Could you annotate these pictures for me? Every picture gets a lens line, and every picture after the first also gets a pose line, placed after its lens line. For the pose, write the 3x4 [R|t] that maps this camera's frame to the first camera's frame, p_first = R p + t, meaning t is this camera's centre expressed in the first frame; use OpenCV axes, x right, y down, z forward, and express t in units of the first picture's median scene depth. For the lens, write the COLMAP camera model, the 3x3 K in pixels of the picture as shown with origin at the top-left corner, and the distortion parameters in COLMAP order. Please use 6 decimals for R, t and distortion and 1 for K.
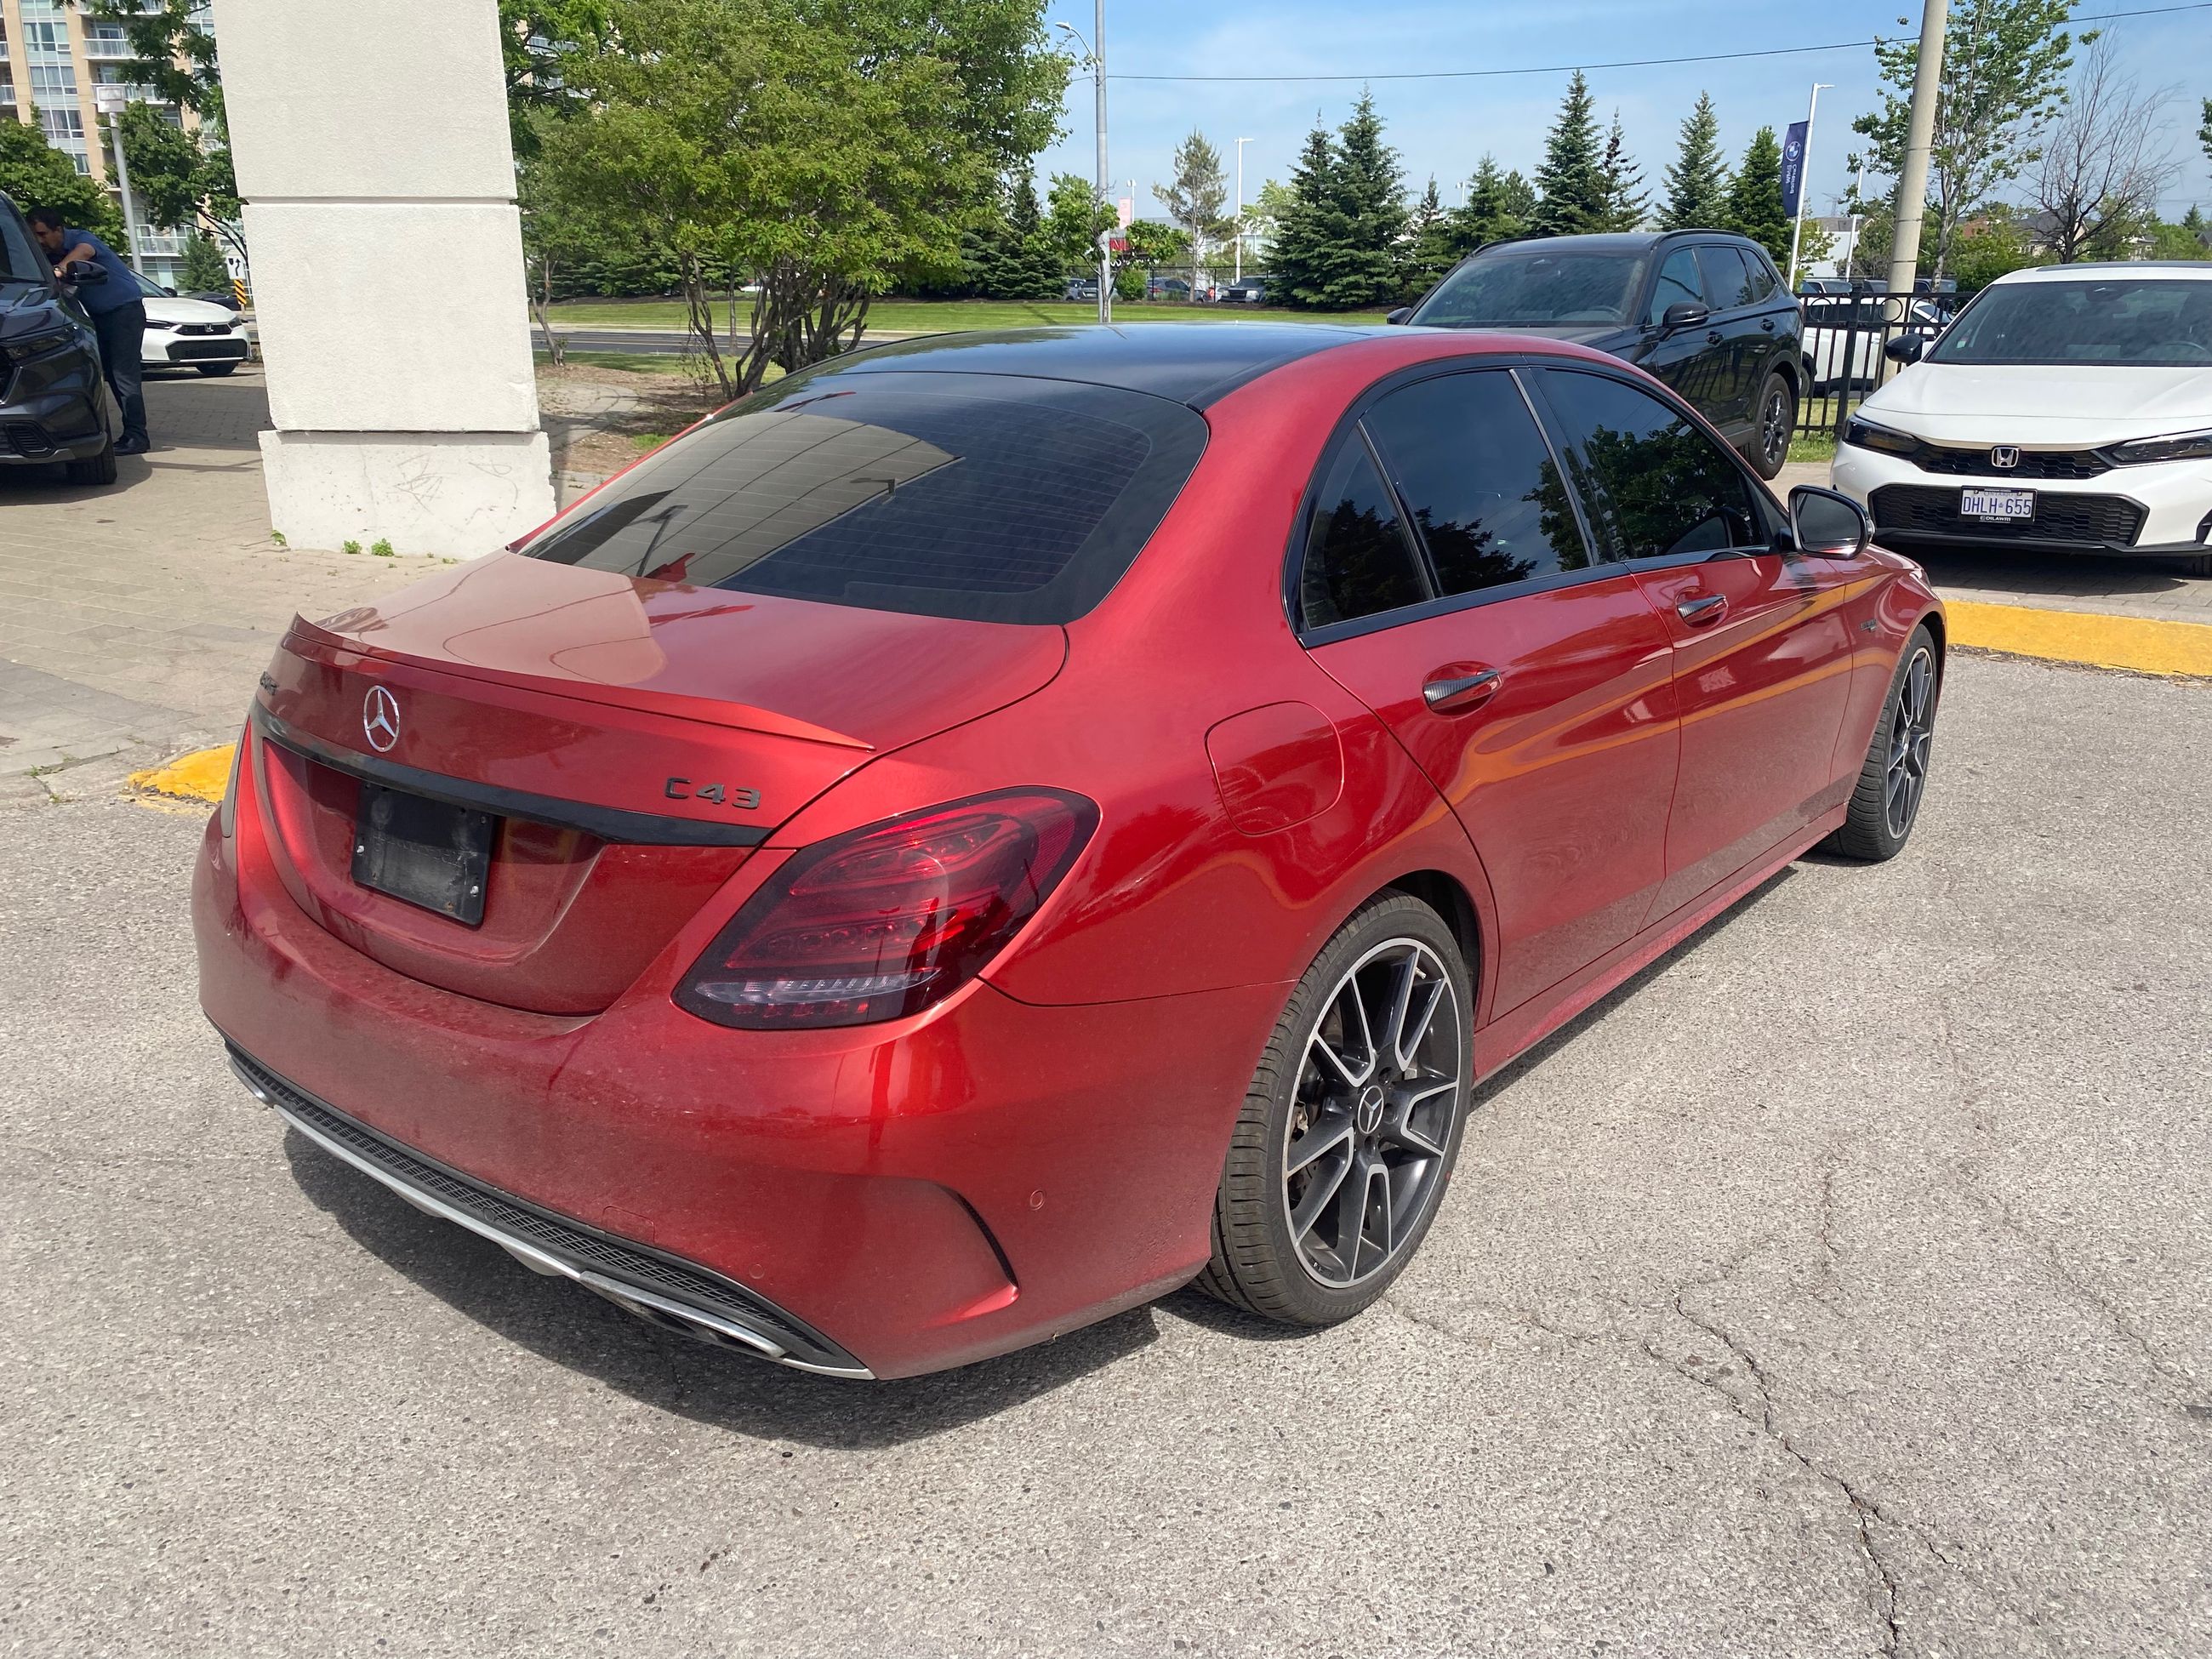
lens RADIAL K [[1715.3, 0, 1104.0], [0, 1715.3, 844.8], [0, 0, 1]] dist [0.016934, -0.026642]
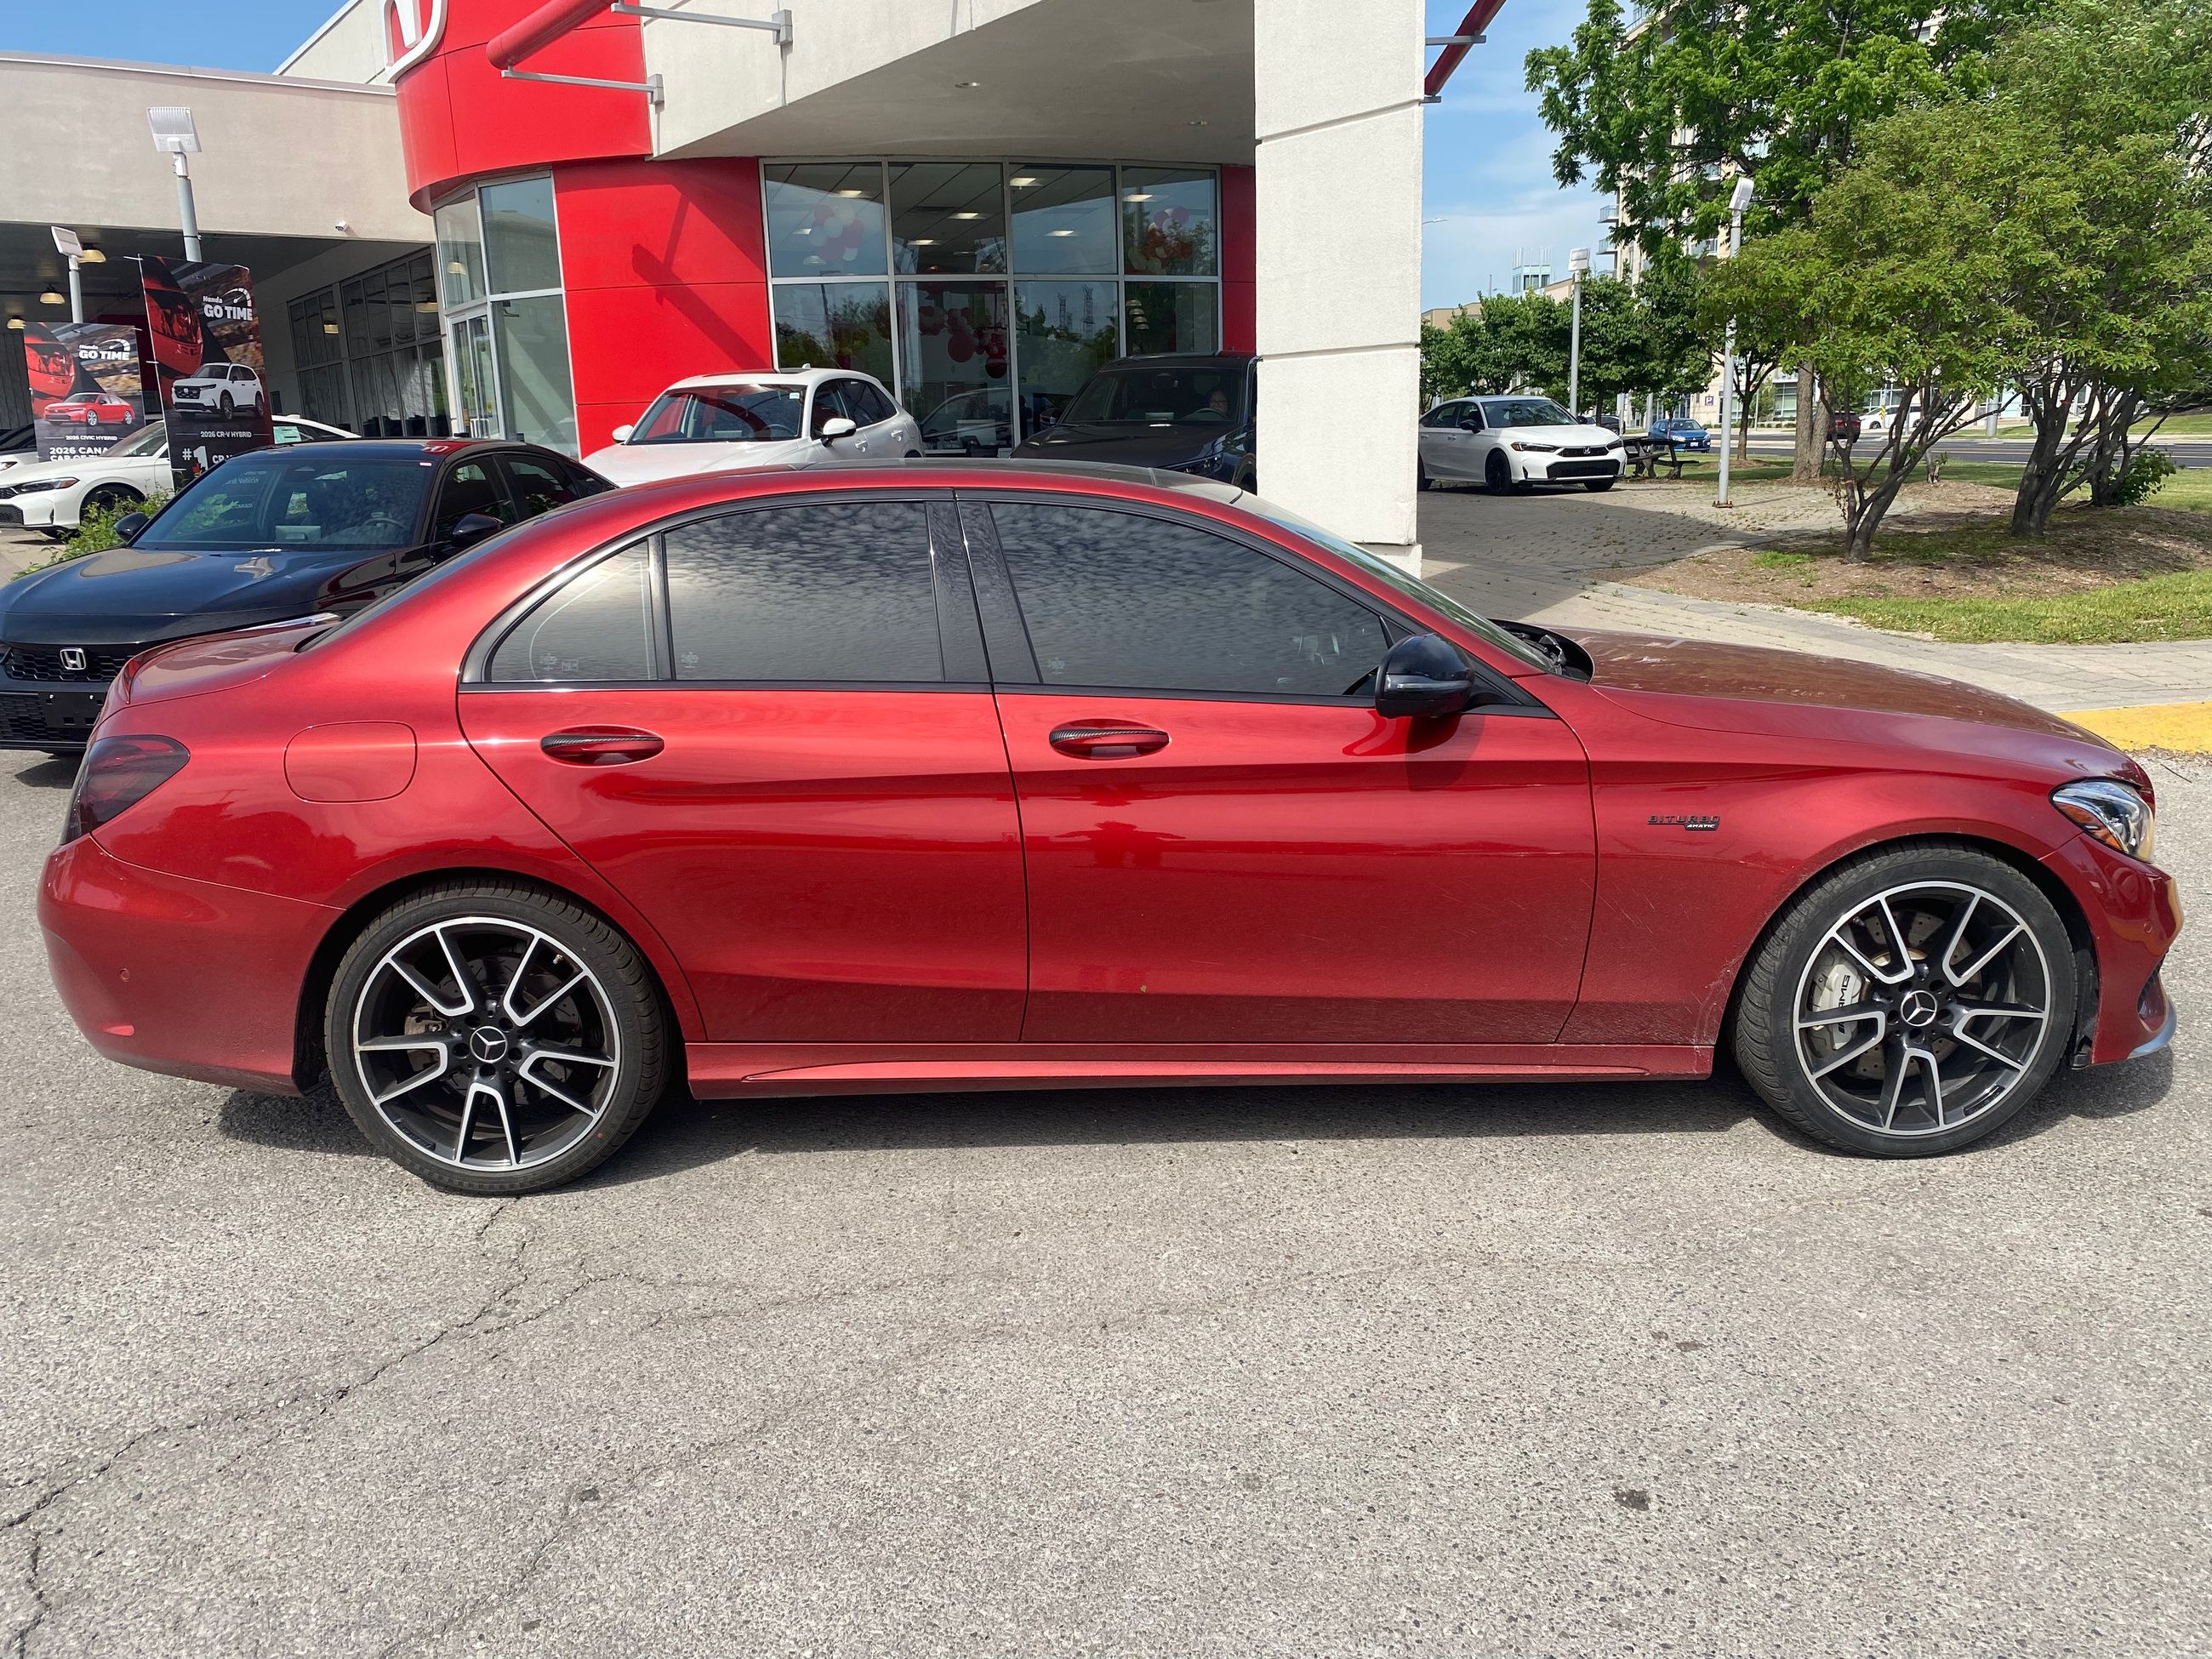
lens RADIAL K [[1715.3, 0, 1121.7], [0, 1715.3, 847.5], [0, 0, 1]] dist [0.016934, -0.026642]
pose [[0.633846, 0.167507, -0.755103, 0.449040], [-0.214301, 0.976080, 0.036639, -0.045756], [0.743178, 0.138596, 0.654582, 0.145859]]
